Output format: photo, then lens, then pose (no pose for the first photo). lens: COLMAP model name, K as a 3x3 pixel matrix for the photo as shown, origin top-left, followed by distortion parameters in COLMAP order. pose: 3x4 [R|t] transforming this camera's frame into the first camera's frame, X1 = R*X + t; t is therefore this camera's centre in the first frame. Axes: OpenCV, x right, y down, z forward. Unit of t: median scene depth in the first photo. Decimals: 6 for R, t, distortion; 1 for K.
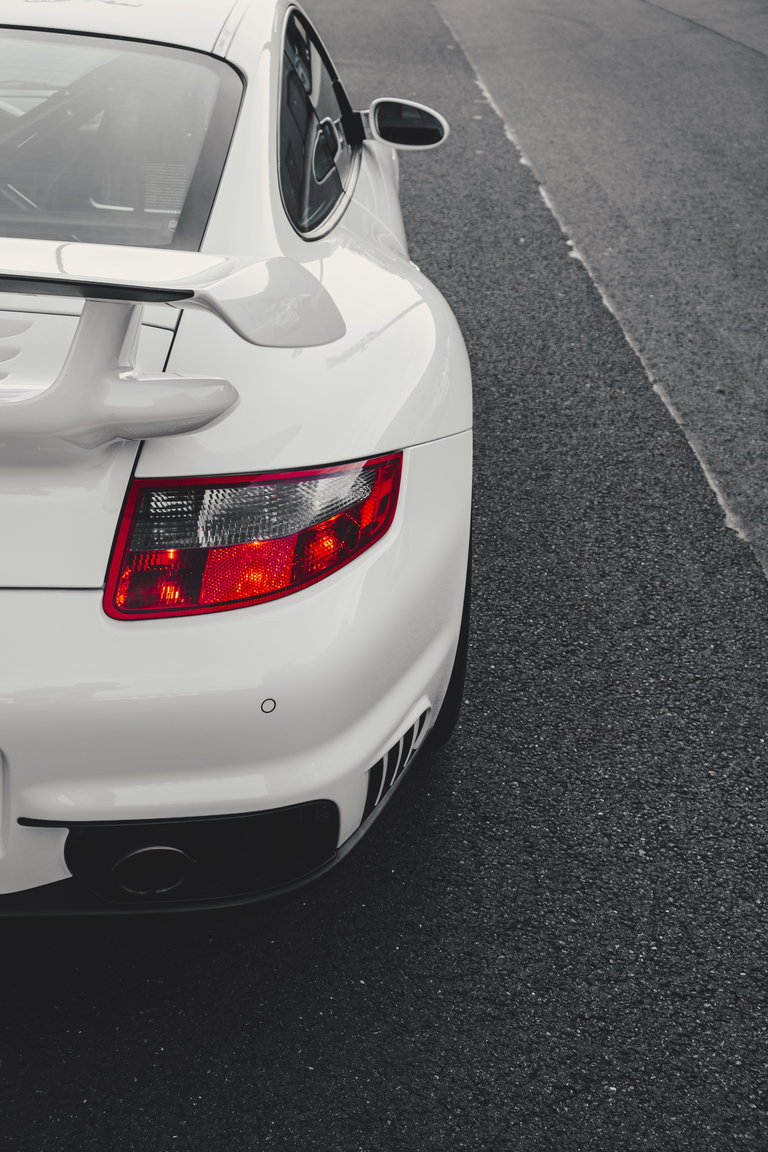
lens RADIAL K [[1608.0, 0, 384.0], [0, 1608.0, 576.0], [0, 0, 1]] dist [0.034184, 0.033982]
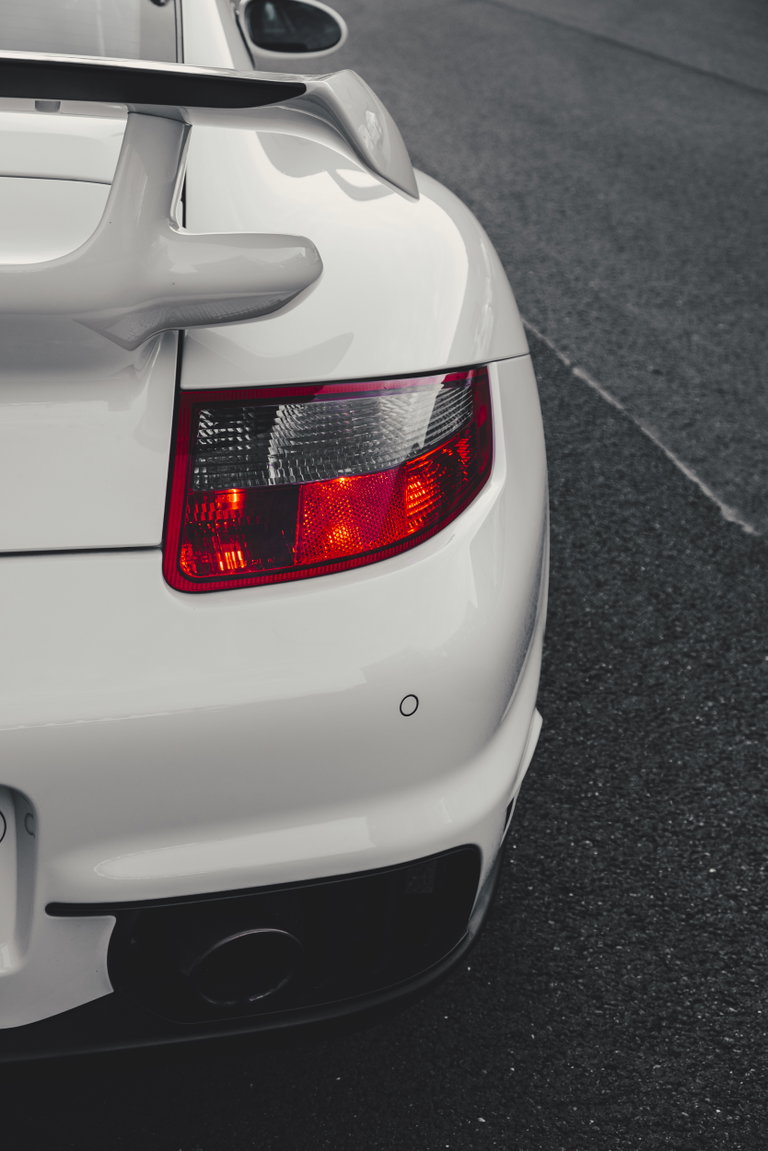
lens RADIAL K [[1945.4, 0, 384.0], [0, 1945.4, 575.5], [0, 0, 1]] dist [-0.006862, 0.282360]
pose [[0.986273, -0.063901, 0.152257, -0.108907], [0.072314, 0.996110, -0.050364, 0.035216], [-0.148446, 0.060683, 0.987057, 0.097844]]
